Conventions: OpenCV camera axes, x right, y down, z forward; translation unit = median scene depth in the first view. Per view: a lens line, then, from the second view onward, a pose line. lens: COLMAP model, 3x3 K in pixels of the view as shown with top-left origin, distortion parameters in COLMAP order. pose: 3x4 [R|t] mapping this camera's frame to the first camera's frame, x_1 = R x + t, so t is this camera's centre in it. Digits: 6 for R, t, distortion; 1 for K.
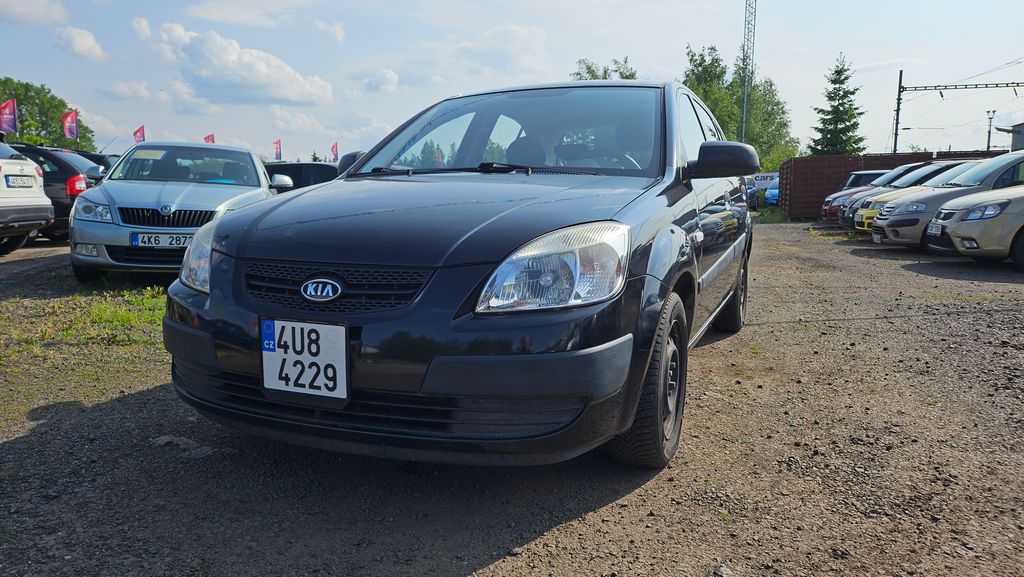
lens RADIAL K [[729.2, 0, 512.0], [0, 729.2, 288.5], [0, 0, 1]] dist [0.012055, 0.002243]
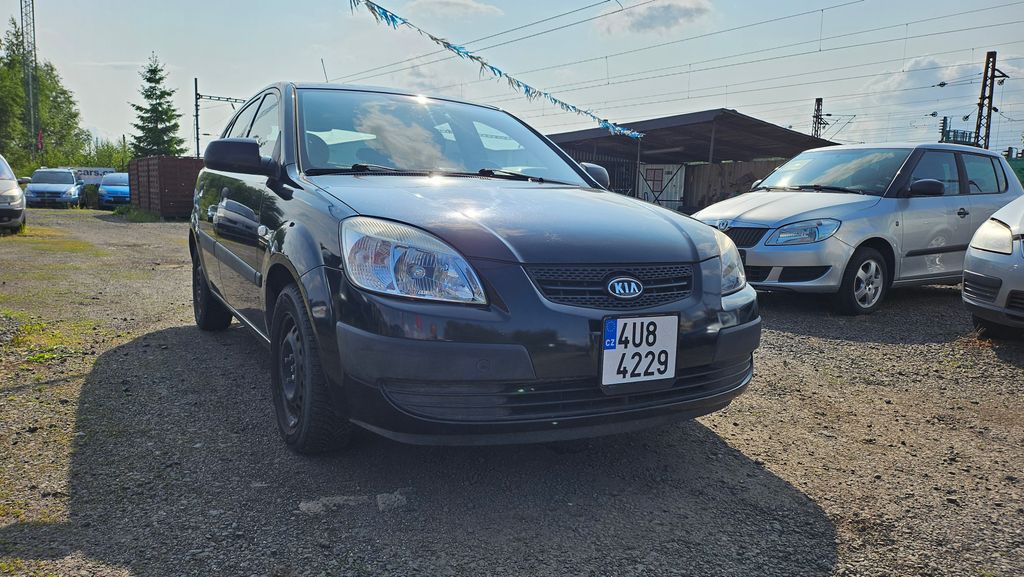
lens RADIAL K [[717.1, 0, 512.0], [0, 717.1, 288.5], [0, 0, 1]] dist [0.008250, -0.004981]
pose [[0.603979, -0.069025, 0.794005, -1.224879], [0.066486, 0.997134, 0.036110, -0.047653], [-0.794222, 0.030981, 0.606837, 0.479006]]
